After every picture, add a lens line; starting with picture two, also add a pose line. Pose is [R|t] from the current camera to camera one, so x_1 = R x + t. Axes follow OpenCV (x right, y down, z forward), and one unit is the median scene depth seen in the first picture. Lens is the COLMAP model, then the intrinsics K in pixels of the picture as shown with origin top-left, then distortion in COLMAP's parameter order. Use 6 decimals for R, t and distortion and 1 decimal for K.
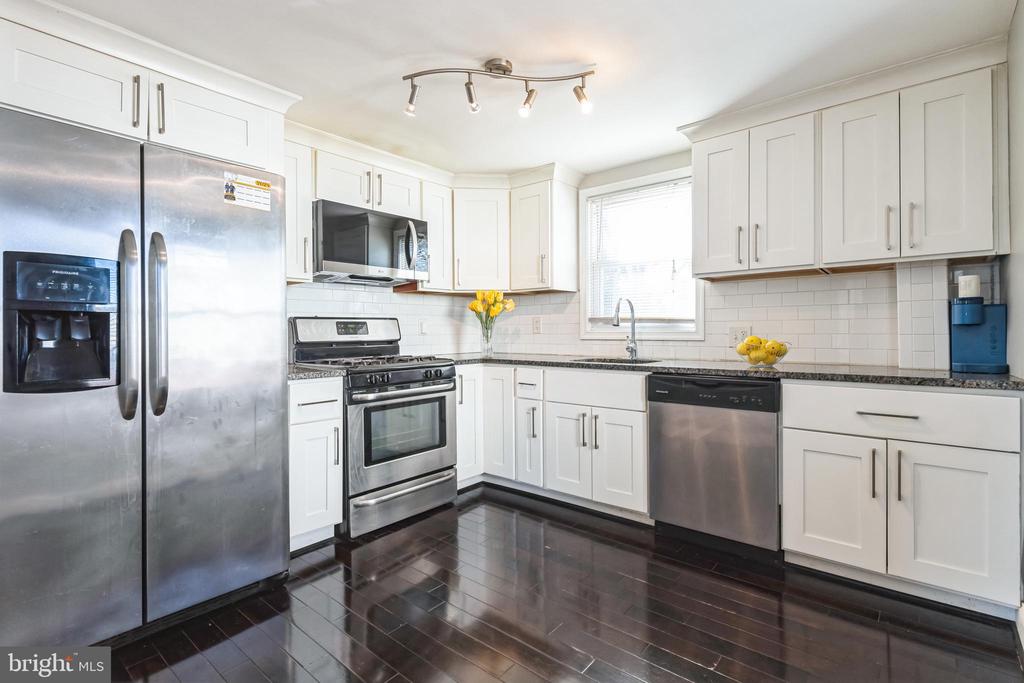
lens RADIAL K [[485.4, 0, 530.7], [0, 485.4, 331.0], [0, 0, 1]] dist [-0.000255, 0.000425]
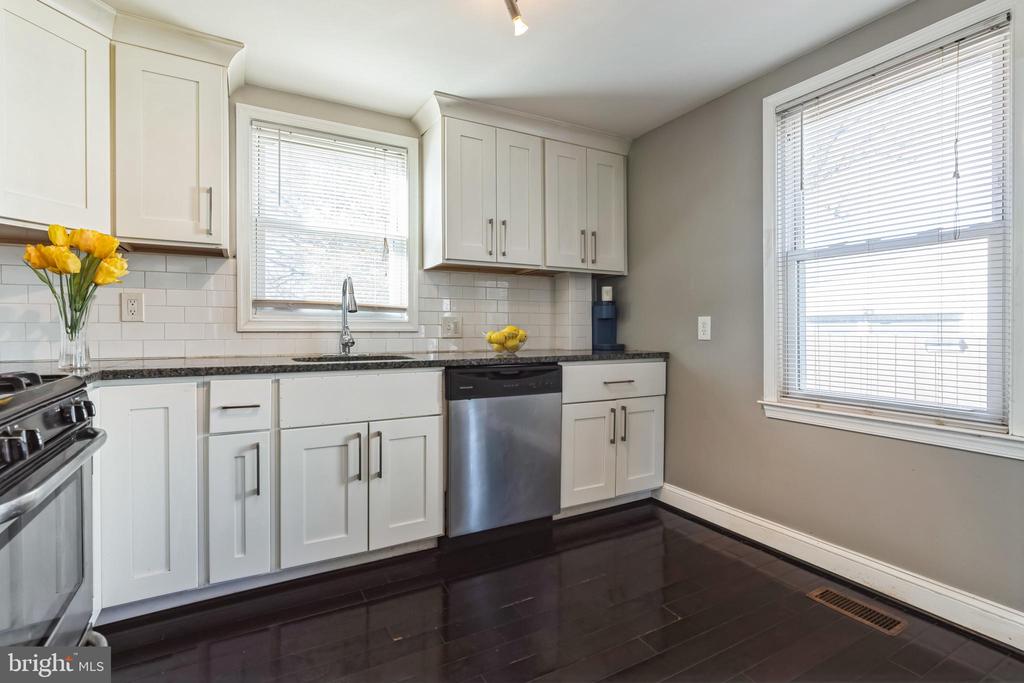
lens RADIAL K [[473.0, 0, 509.5], [0, 473.0, 332.2], [0, 0, 1]] dist [0.000379, 0.000213]
pose [[0.381813, -0.002502, 0.924236, -0.443482], [-0.002973, 0.999988, 0.003936, 0.018352], [-0.924235, -0.004250, 0.381801, 0.536506]]
